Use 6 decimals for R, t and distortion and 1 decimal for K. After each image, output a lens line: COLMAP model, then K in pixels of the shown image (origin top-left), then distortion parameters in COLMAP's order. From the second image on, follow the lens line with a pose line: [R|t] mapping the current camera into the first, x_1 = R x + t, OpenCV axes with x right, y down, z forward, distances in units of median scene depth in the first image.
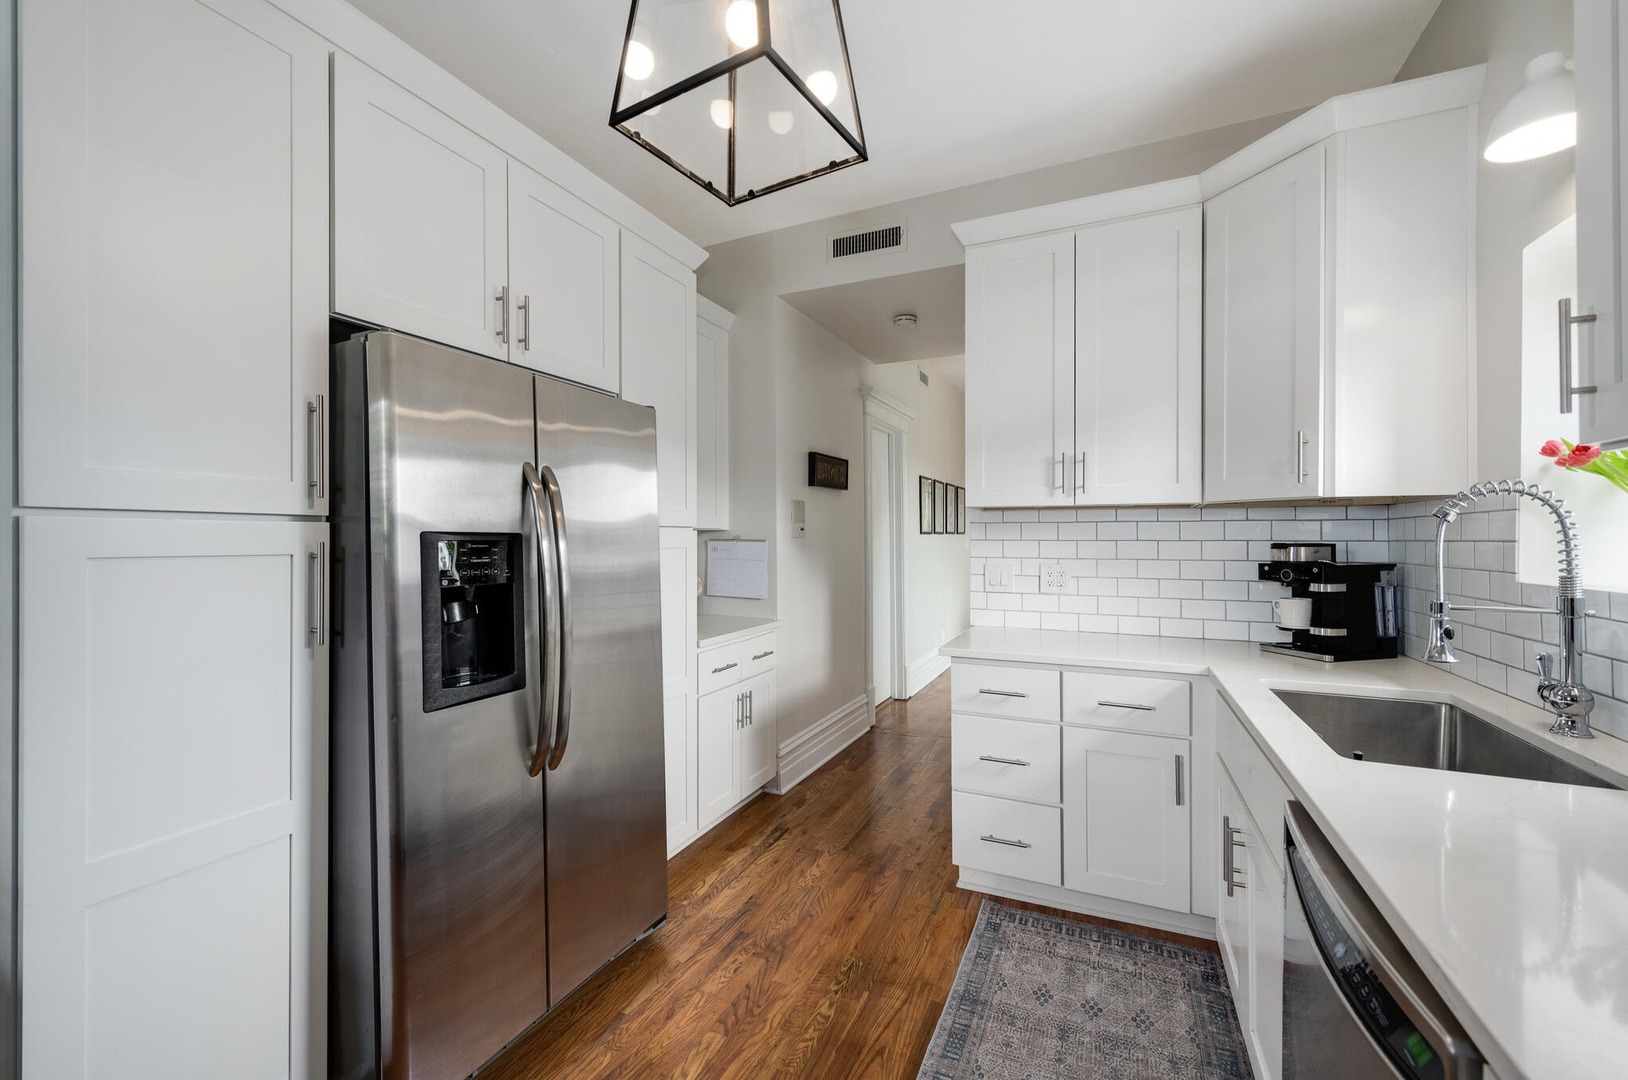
lens RADIAL K [[656.3, 0, 821.7], [0, 656.3, 542.2], [0, 0, 1]] dist [0.000559, 0.000027]
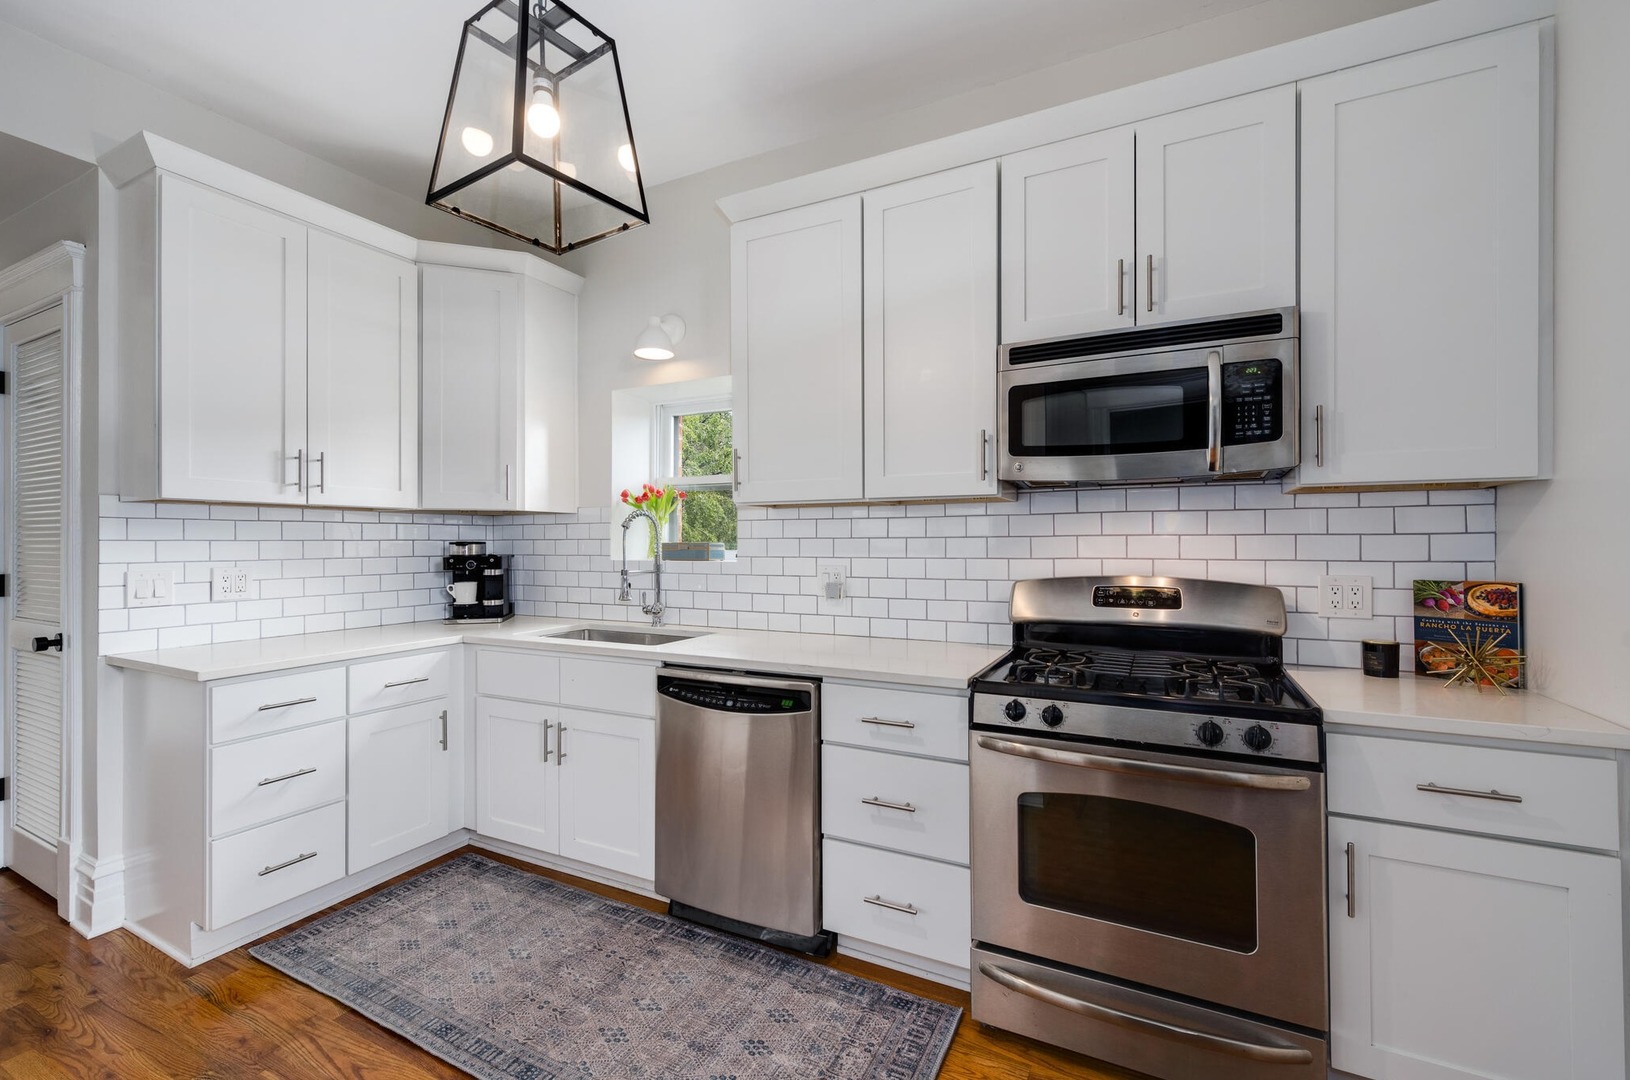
lens RADIAL K [[688.5, 0, 813.7], [0, 688.5, 545.6], [0, 0, 1]] dist [0.001471, -0.000191]
pose [[0.053696, -0.008309, 0.998523, -0.673951], [0.008950, 0.999929, 0.007840, 0.005128], [-0.998517, 0.008516, 0.053766, 0.206589]]
